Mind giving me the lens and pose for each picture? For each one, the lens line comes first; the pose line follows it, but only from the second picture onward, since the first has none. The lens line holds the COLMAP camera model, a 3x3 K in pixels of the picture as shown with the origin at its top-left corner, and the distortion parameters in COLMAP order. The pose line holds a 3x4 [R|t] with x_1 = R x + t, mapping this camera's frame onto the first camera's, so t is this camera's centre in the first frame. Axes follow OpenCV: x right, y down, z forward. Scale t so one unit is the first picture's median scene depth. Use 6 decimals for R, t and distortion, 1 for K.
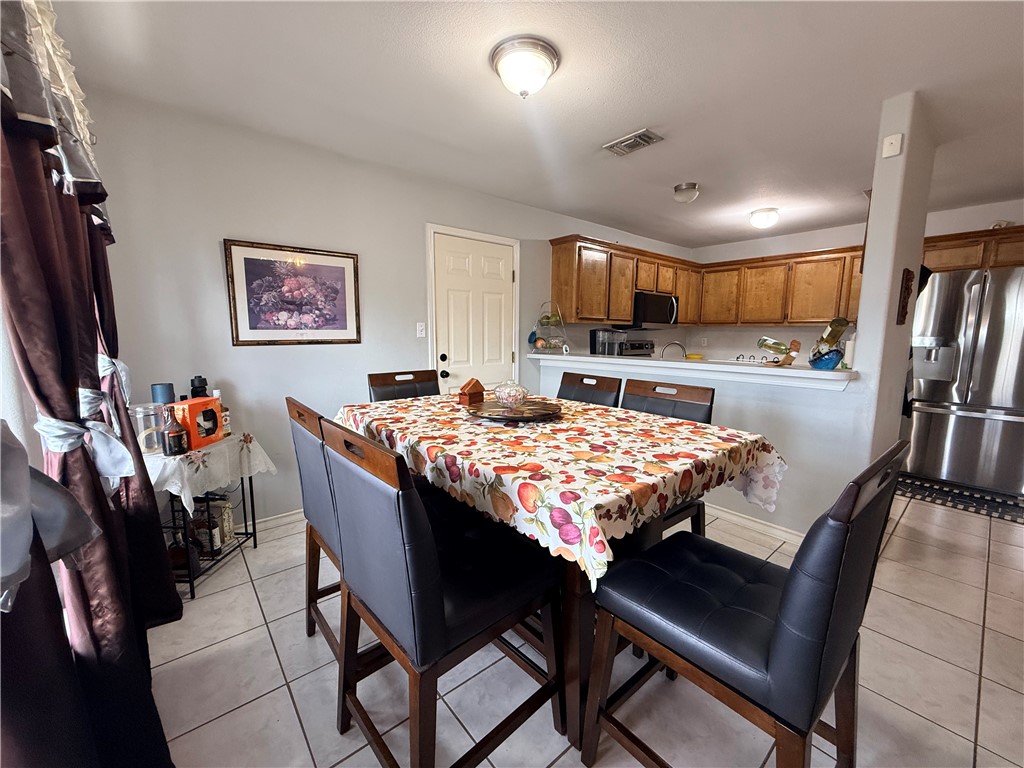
lens RADIAL K [[410.1, 0, 511.4], [0, 410.1, 386.6], [0, 0, 1]] dist [-0.000265, -0.000021]
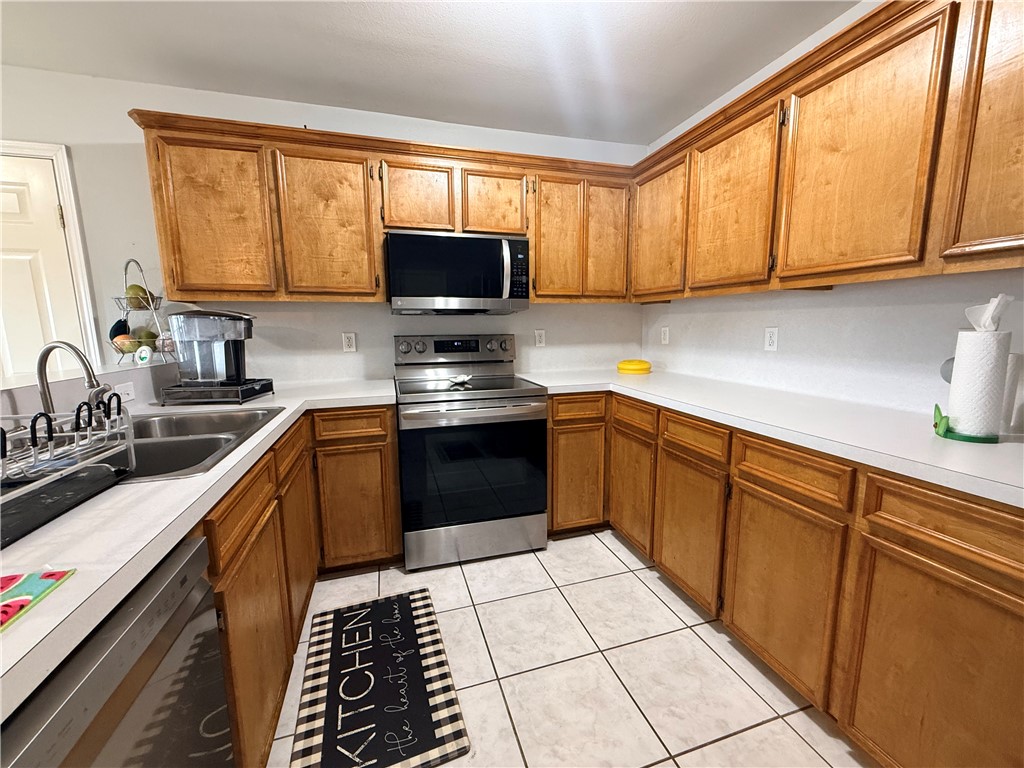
lens RADIAL K [[410.1, 0, 514.2], [0, 410.1, 386.2], [0, 0, 1]] dist [-0.000265, -0.000021]
pose [[0.925271, 0.041244, -0.377058, 0.582433], [-0.034441, 0.999100, 0.024771, -0.065471], [0.377740, -0.009934, 0.925858, 0.574890]]
